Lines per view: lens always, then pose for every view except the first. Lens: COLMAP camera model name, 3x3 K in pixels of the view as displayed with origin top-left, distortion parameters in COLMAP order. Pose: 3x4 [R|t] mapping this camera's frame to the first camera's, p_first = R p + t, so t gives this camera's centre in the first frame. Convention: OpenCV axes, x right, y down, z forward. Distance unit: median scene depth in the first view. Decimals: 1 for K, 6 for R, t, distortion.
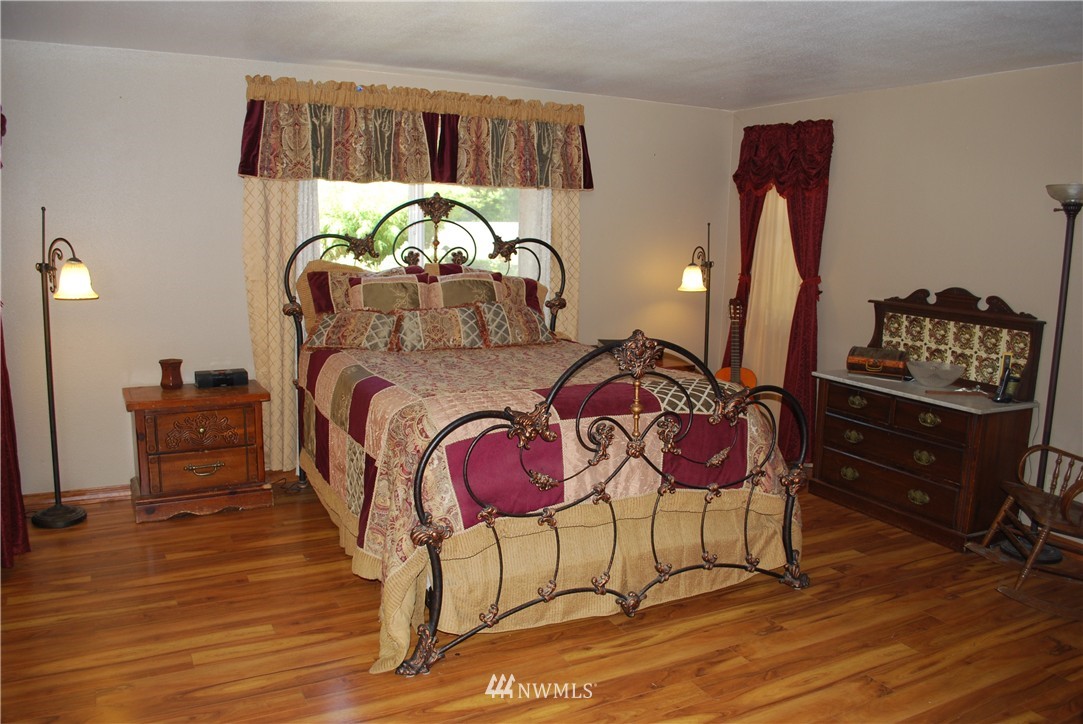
lens RADIAL K [[862.0, 0, 542.1], [0, 862.0, 362.4], [0, 0, 1]] dist [-0.077216, 0.011479]
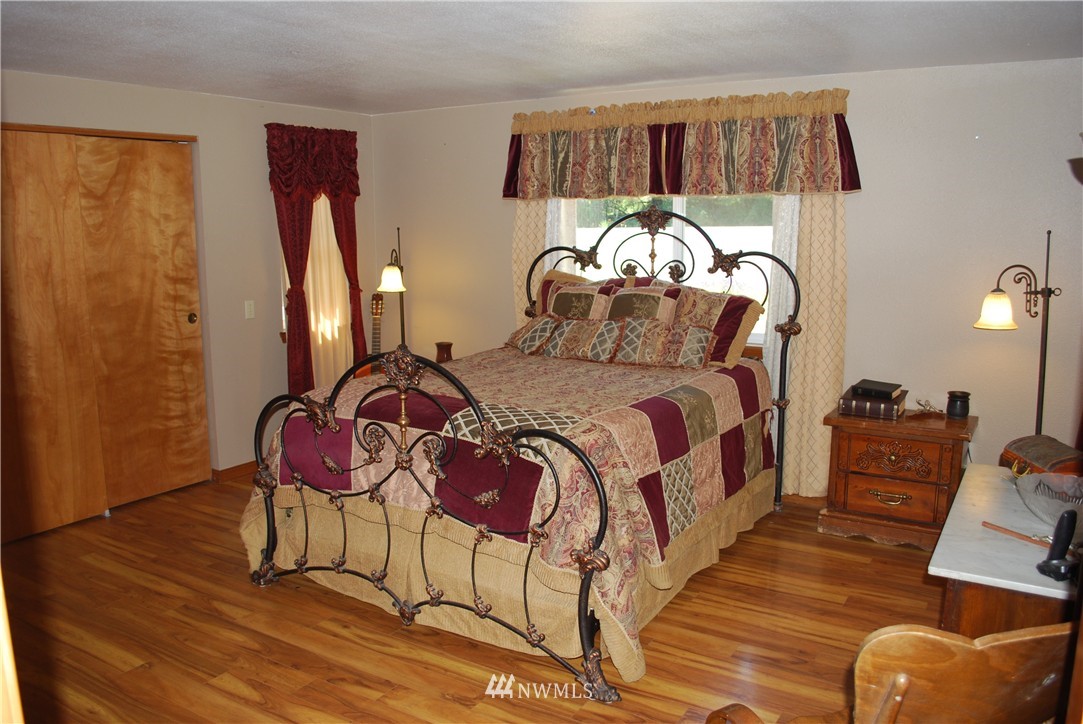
lens RADIAL K [[862.0, 0, 536.4], [0, 862.0, 360.5], [0, 0, 1]] dist [-0.077216, 0.011479]
pose [[0.499145, 0.111481, -0.859318, 0.707829], [-0.120142, 0.991015, 0.058780, -0.064568], [0.858149, 0.073901, 0.508054, 0.411768]]
